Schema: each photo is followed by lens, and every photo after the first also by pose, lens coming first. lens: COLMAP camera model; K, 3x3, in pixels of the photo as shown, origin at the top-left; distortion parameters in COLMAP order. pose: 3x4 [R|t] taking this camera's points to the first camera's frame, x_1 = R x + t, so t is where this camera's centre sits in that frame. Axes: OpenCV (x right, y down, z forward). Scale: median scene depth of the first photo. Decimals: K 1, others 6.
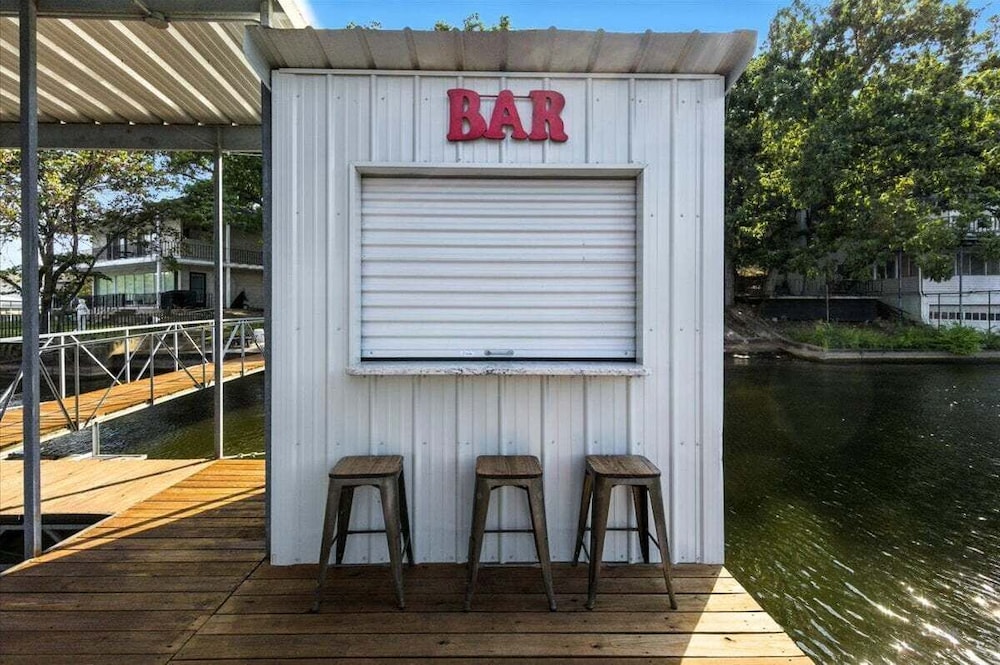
lens RADIAL K [[491.7, 0, 499.6], [0, 491.7, 322.2], [0, 0, 1]] dist [0.025563, -0.000603]
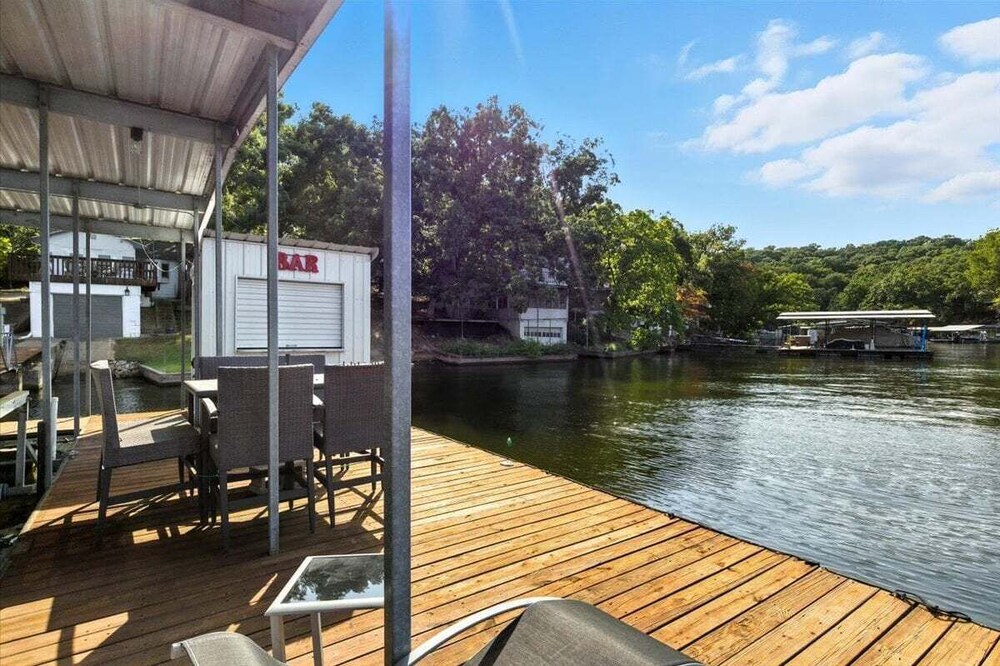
lens RADIAL K [[492.7, 0, 493.7], [0, 492.7, 336.1], [0, 0, 1]] dist [0.002568, -0.000788]
pose [[0.824904, 0.001352, 0.565271, -0.076875], [0.003042, 0.999972, -0.006831, 0.003873], [-0.565265, 0.007354, 0.824877, -0.233317]]
